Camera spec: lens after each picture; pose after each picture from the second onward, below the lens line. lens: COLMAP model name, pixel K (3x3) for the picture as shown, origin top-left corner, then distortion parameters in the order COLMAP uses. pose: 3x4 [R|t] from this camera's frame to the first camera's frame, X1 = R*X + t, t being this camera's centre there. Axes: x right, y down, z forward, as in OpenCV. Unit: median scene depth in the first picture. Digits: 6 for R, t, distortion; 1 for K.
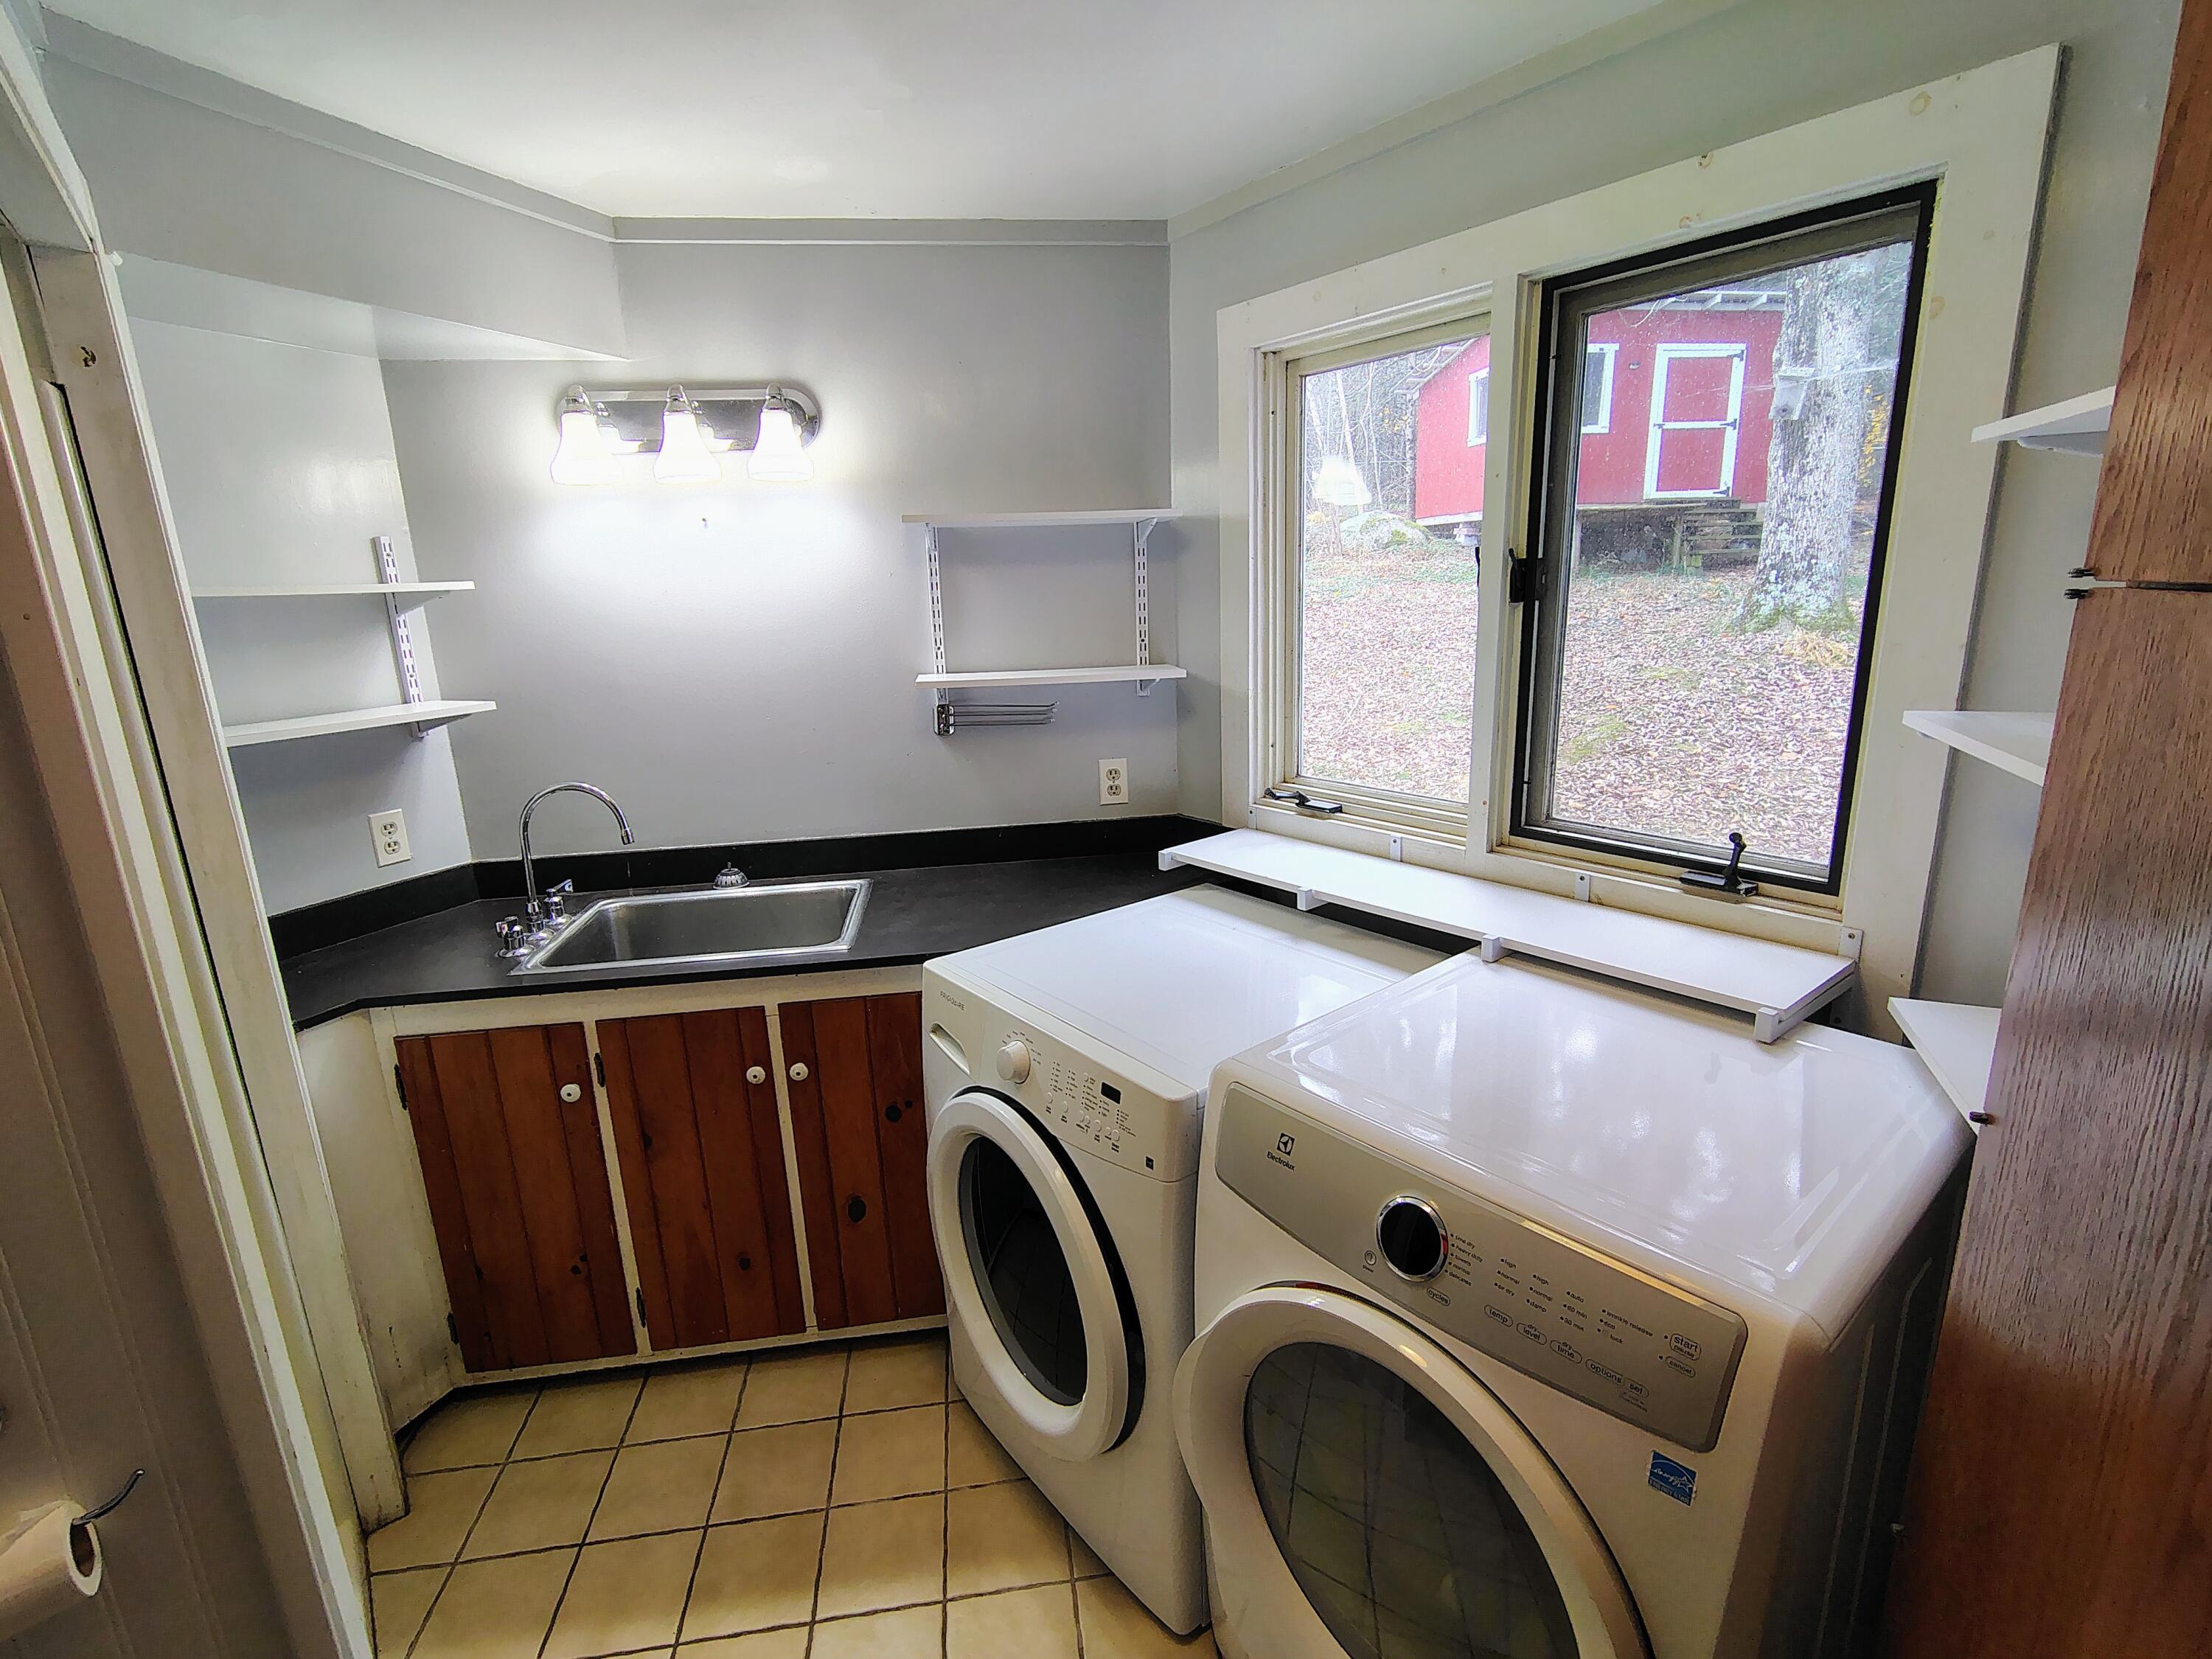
lens RADIAL K [[1035.4, 0, 1088.2], [0, 1035.4, 829.7], [0, 0, 1]] dist [-0.001853, -0.000468]
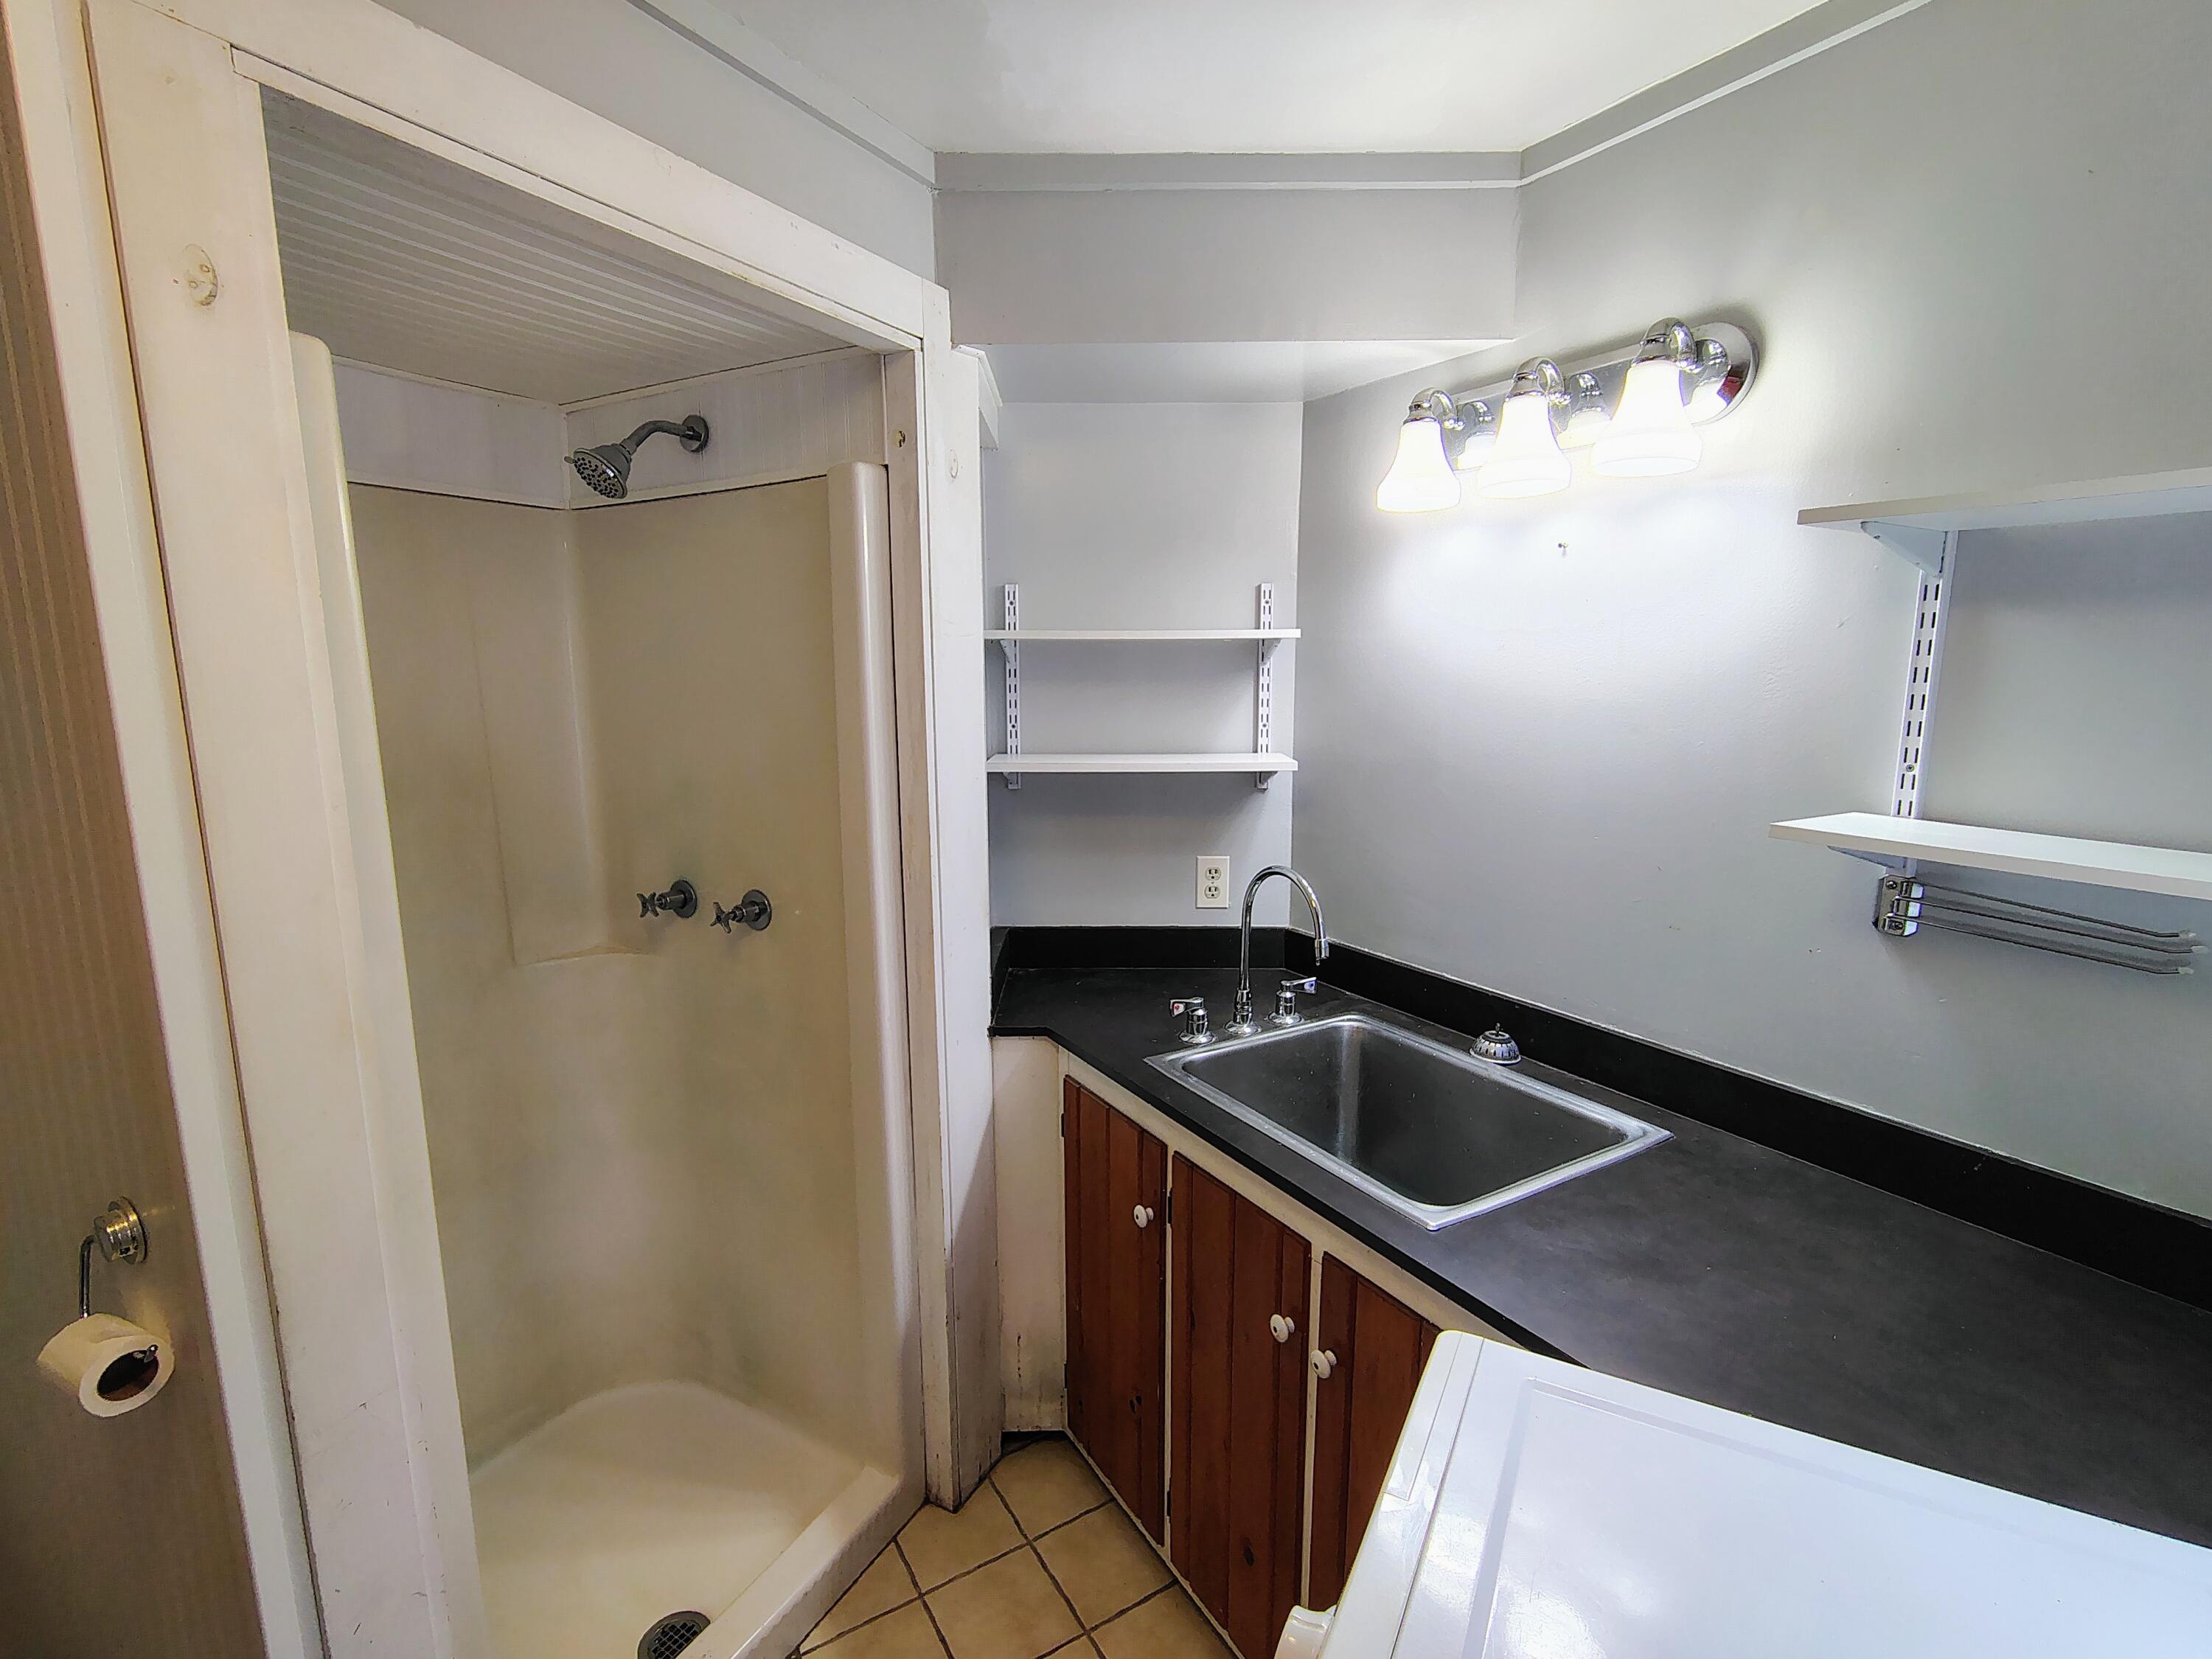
lens RADIAL K [[1035.4, 0, 1104.6], [0, 1035.4, 833.0], [0, 0, 1]] dist [-0.001853, -0.000468]
pose [[0.396180, 0.184423, -0.899461, 0.175140], [-0.225429, 0.969173, 0.099423, -0.114217], [0.890069, 0.163376, 0.425541, 0.472843]]
